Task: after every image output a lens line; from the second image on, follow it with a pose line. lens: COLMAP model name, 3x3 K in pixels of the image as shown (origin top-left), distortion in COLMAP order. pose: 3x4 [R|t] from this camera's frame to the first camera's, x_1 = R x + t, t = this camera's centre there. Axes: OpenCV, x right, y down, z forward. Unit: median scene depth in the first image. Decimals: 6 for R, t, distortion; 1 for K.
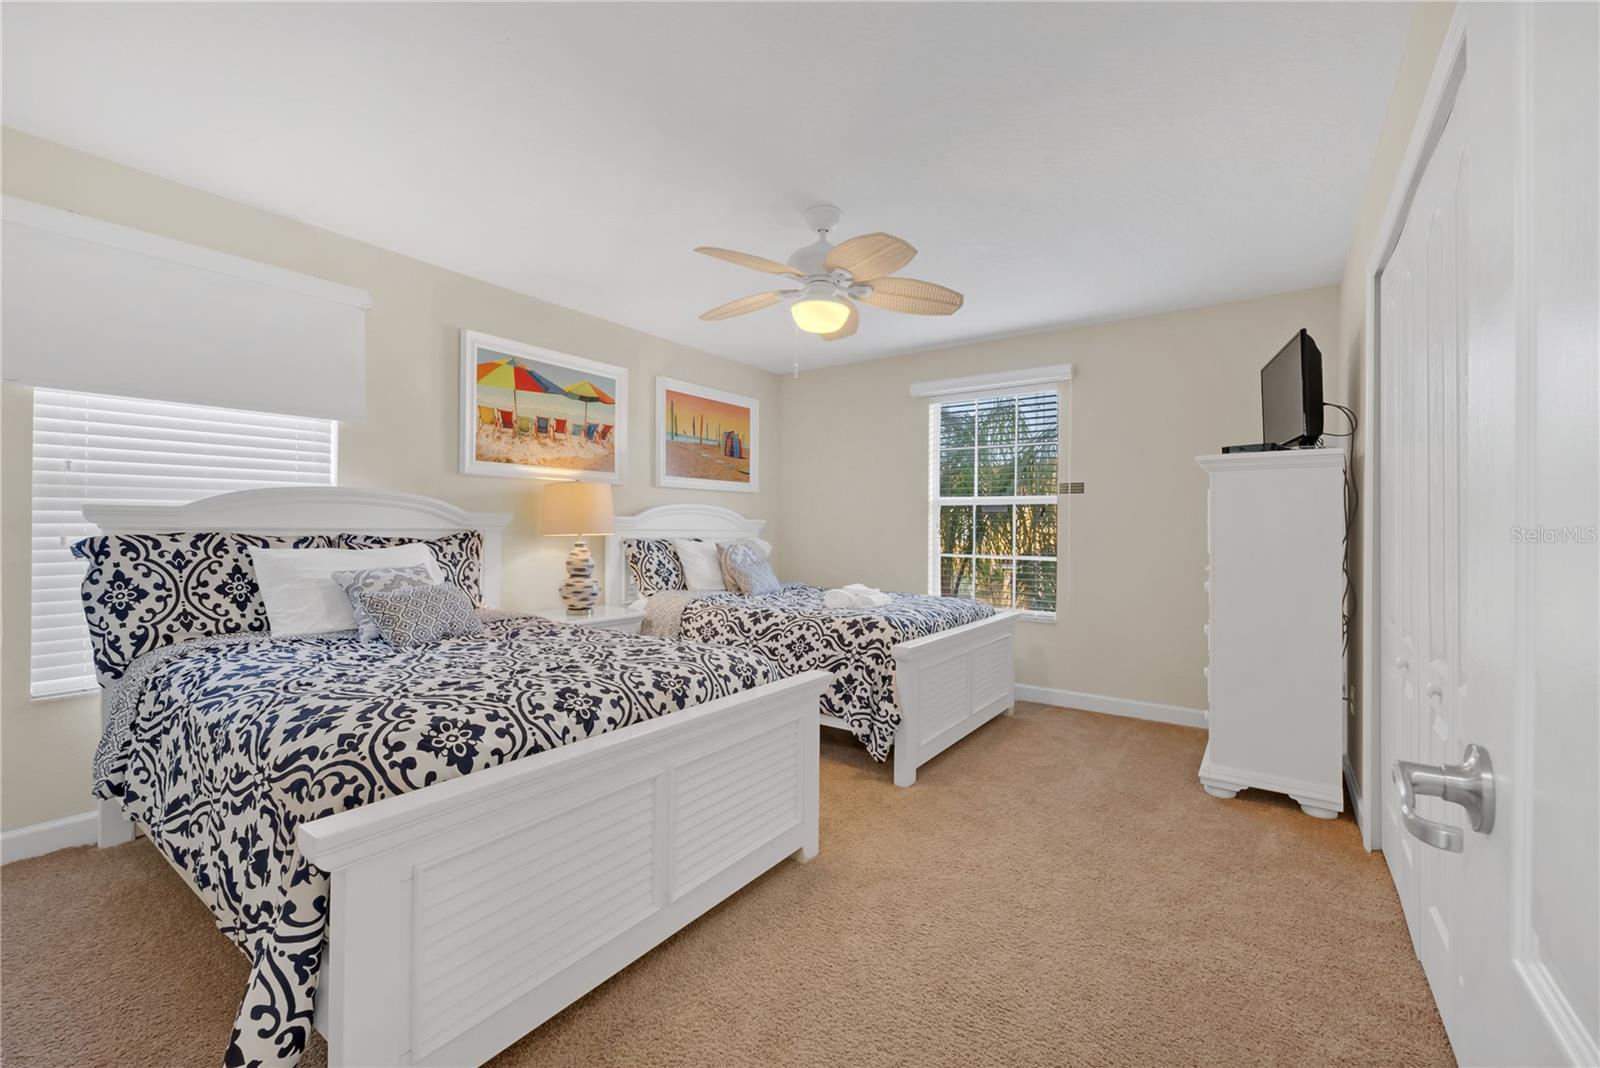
lens RADIAL K [[653.0, 0, 791.6], [0, 653.0, 533.1], [0, 0, 1]] dist [0.000364, 0.000272]
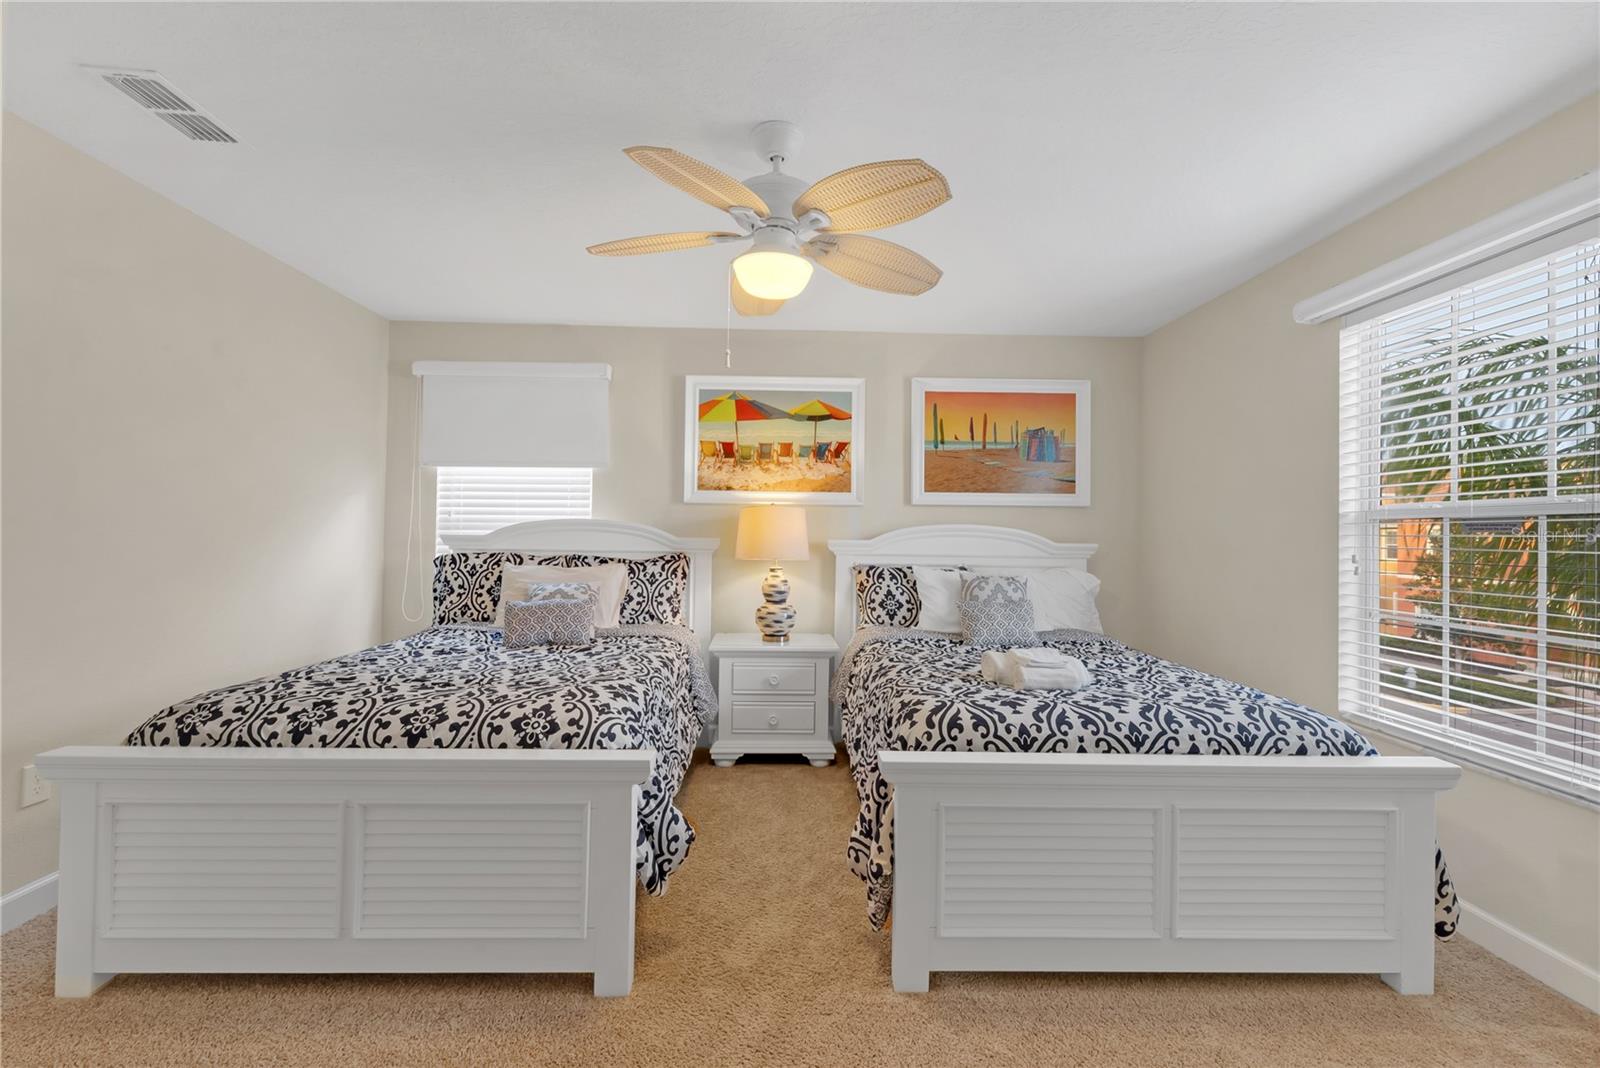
lens RADIAL K [[653.0, 0, 791.6], [0, 653.0, 533.1], [0, 0, 1]] dist [0.000364, 0.000272]
pose [[0.609829, -0.004398, -0.792521, 0.467158], [-0.016101, 0.999709, -0.017937, -0.019307], [0.792369, 0.023699, 0.609581, 0.421015]]
